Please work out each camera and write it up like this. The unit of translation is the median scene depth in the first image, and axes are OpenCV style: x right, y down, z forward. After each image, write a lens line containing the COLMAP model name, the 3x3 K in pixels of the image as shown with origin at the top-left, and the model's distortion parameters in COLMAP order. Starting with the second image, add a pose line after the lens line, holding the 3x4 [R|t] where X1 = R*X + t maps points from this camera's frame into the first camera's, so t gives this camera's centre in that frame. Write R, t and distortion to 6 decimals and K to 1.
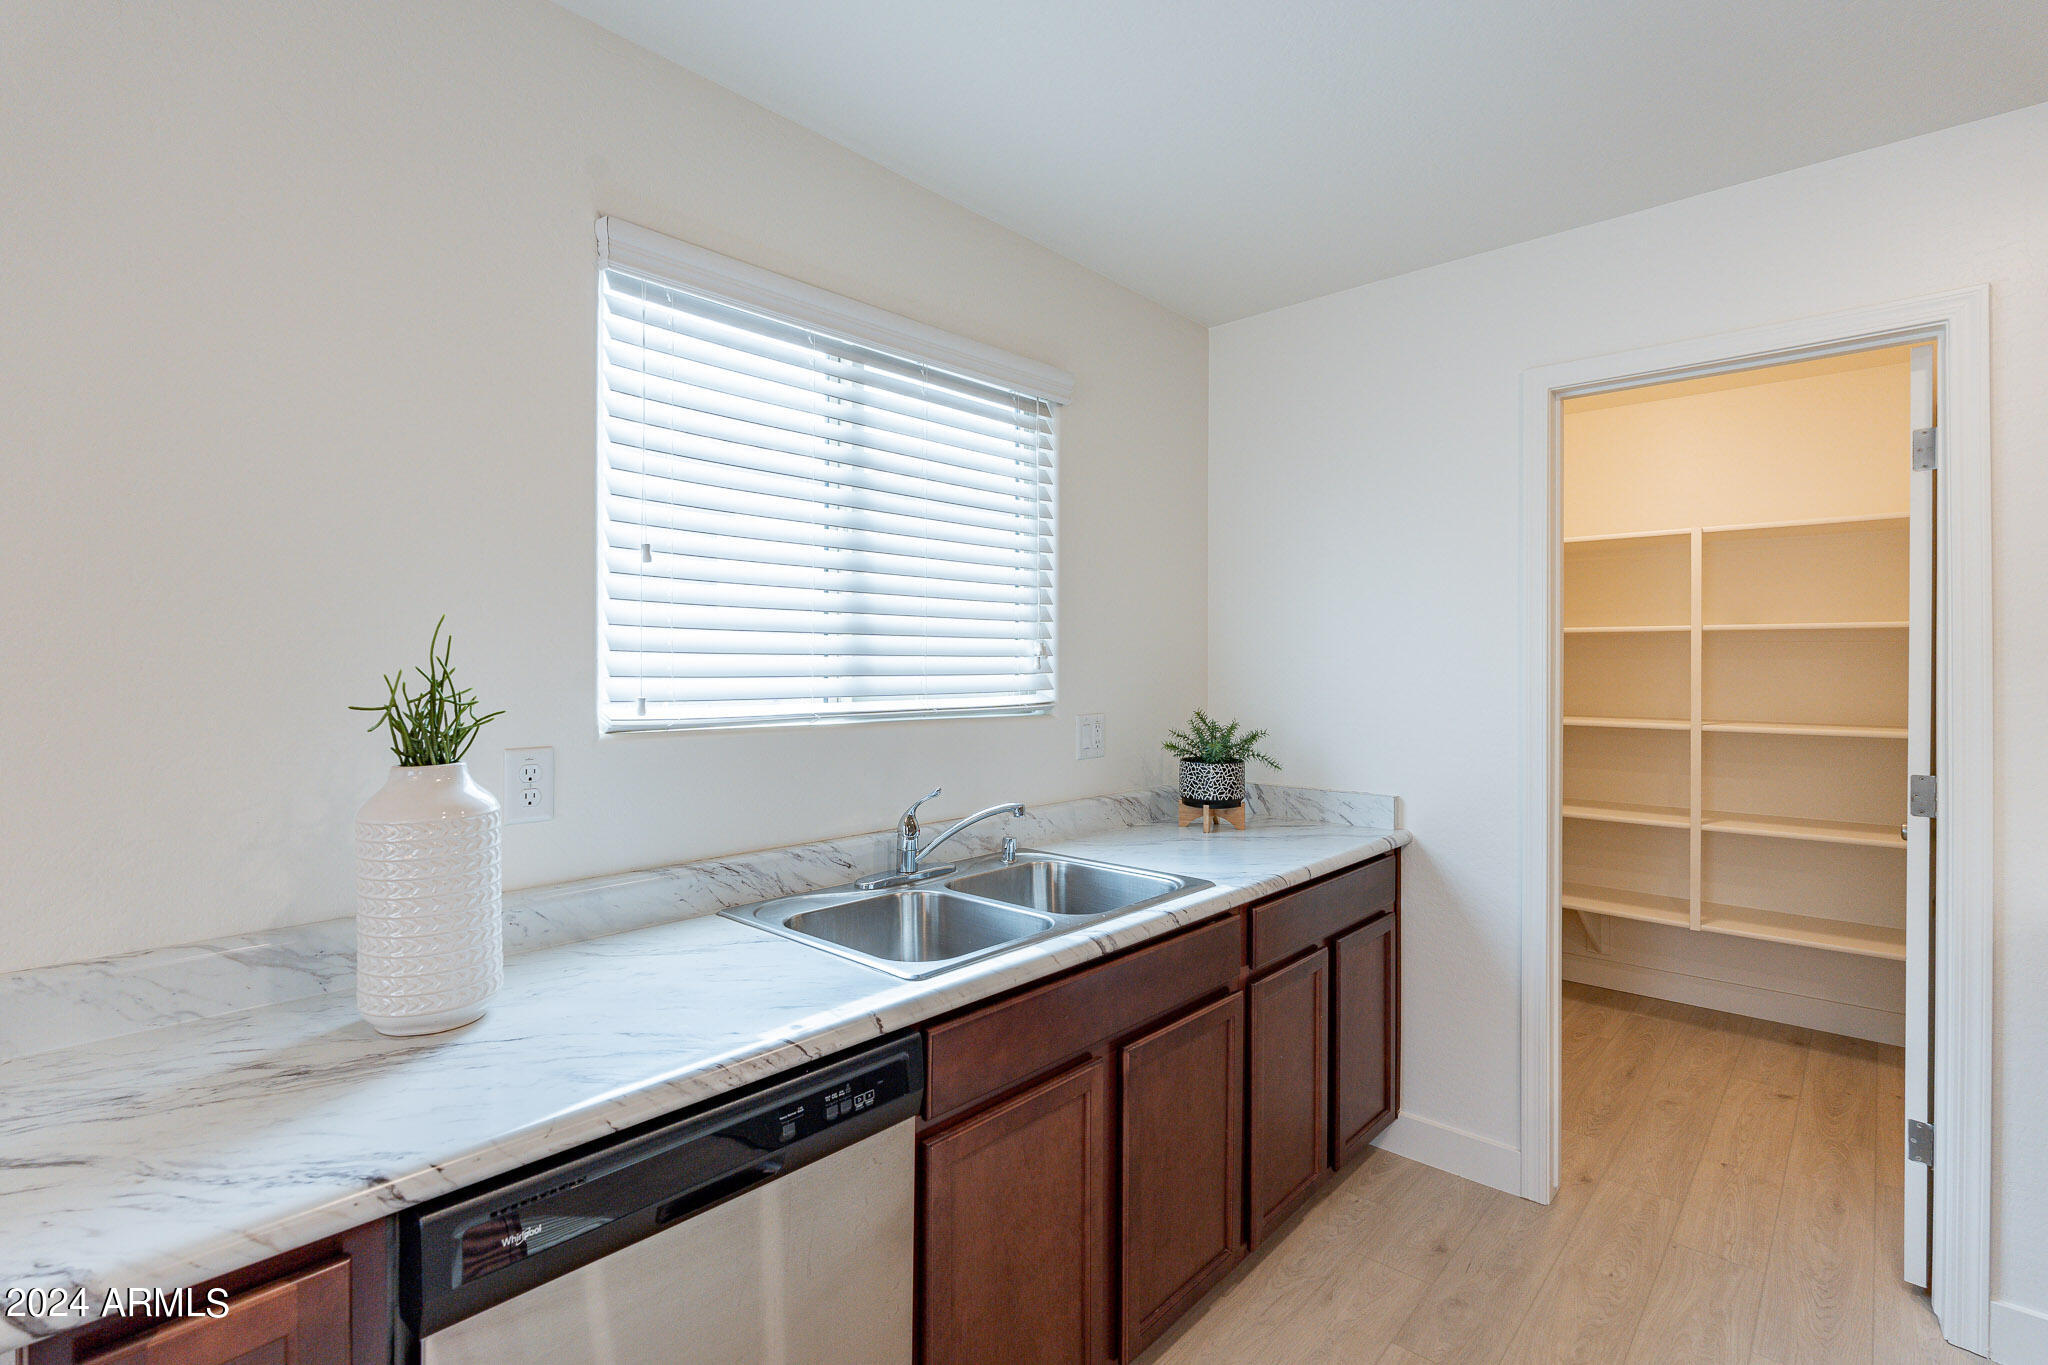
lens RADIAL K [[972.2, 0, 1017.2], [0, 972.2, 659.9], [0, 0, 1]] dist [0.016864, 0.000071]
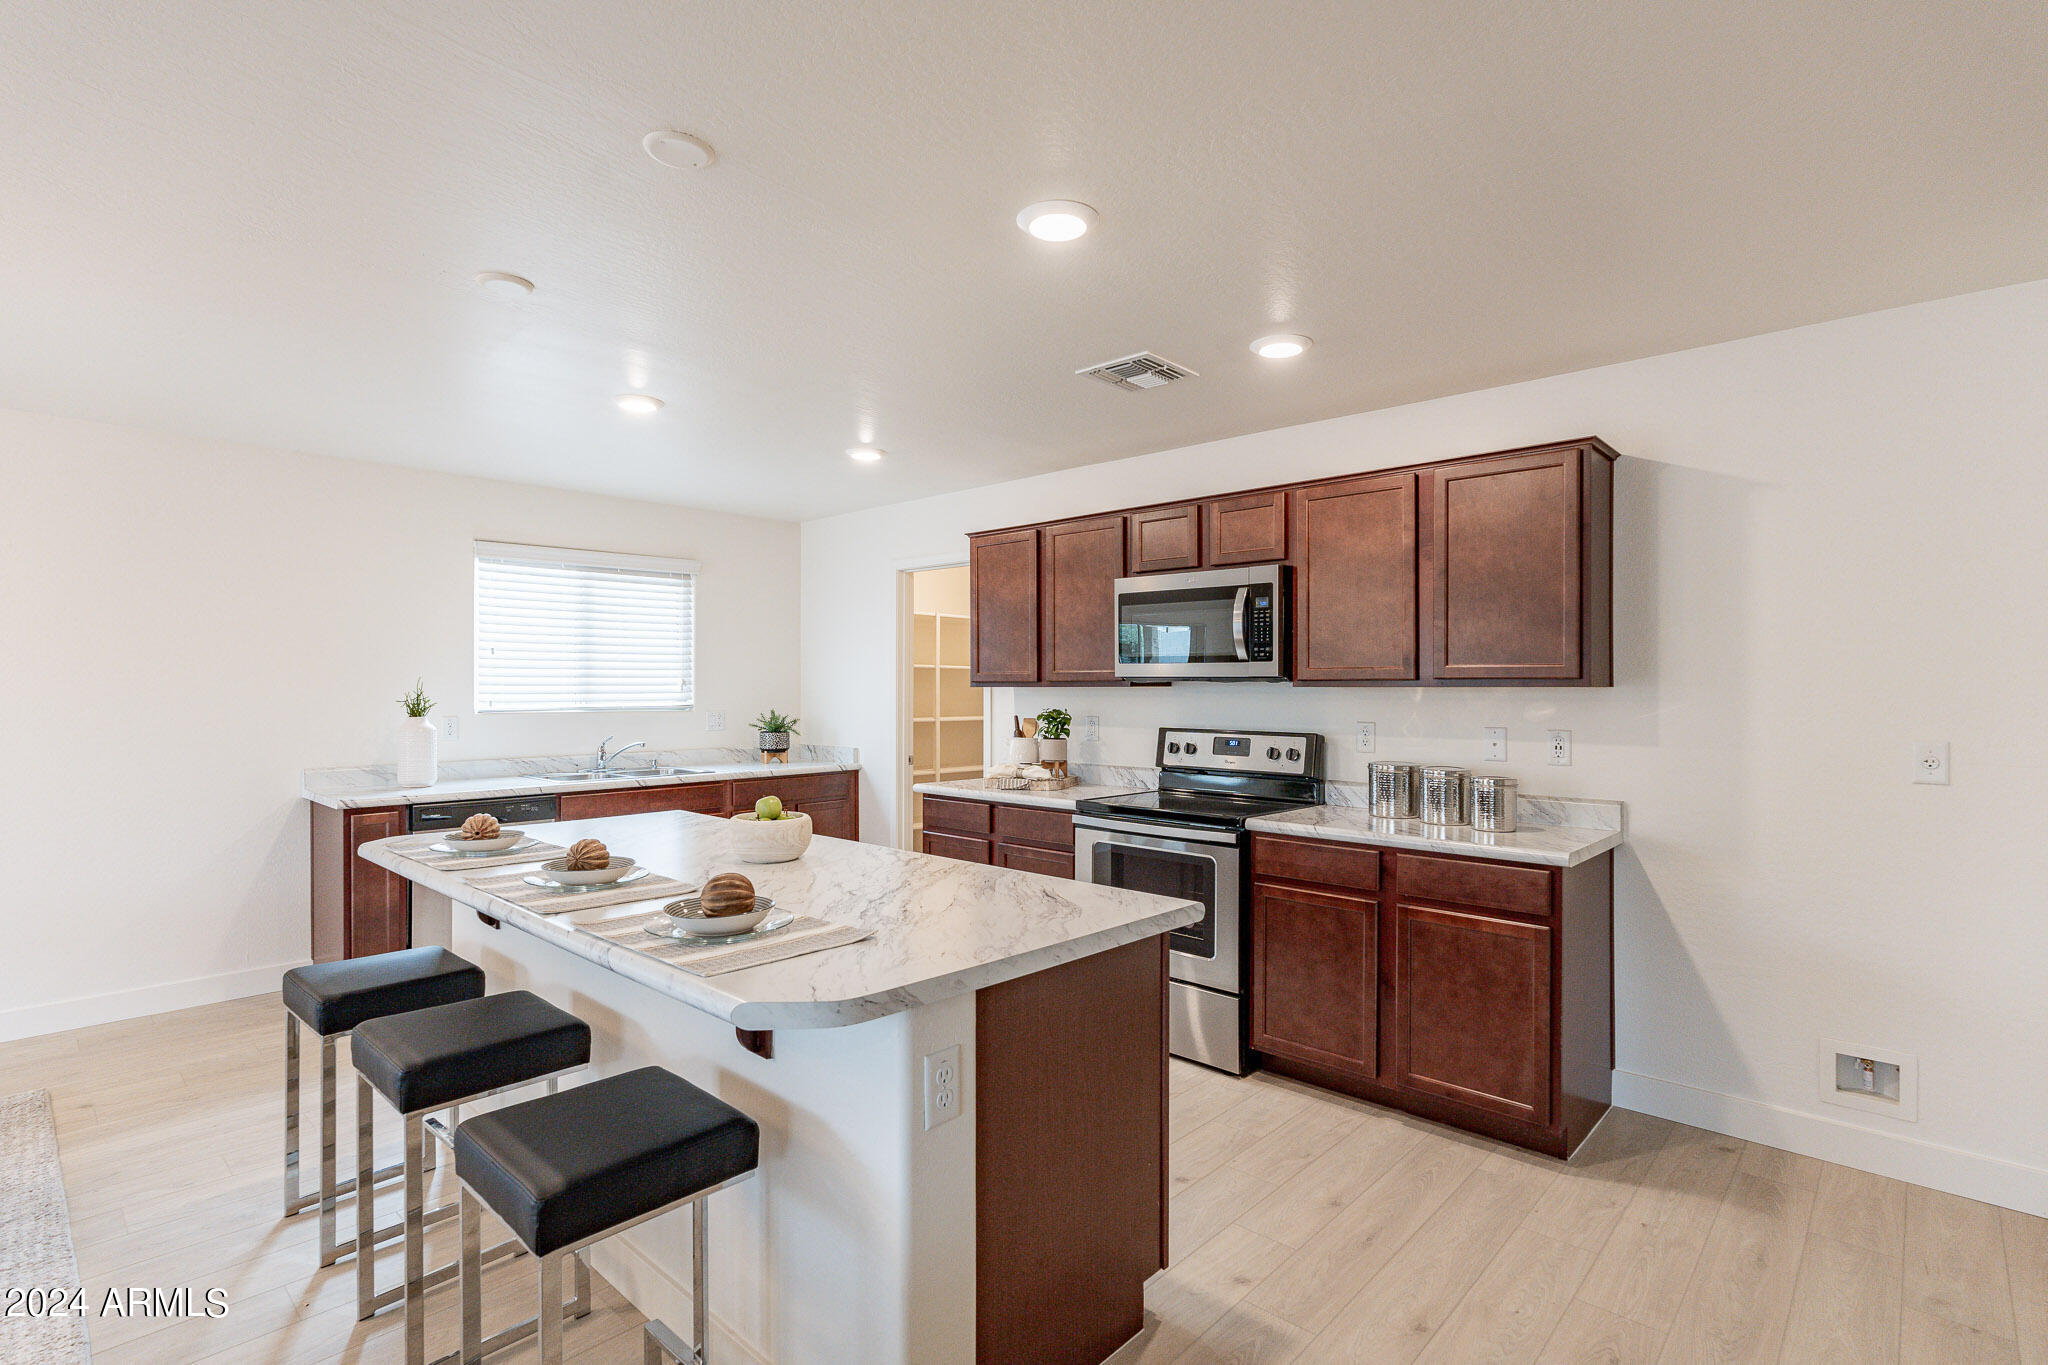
lens RADIAL K [[988.9, 0, 1024.0], [0, 988.9, 682.5], [0, 0, 1]] dist [-0.000599, -0.000447]
pose [[0.999984, 0.000759, -0.005571, 1.205820], [-0.000725, 0.999981, 0.006056, -0.035014], [0.005575, -0.006052, 0.999966, -1.915583]]
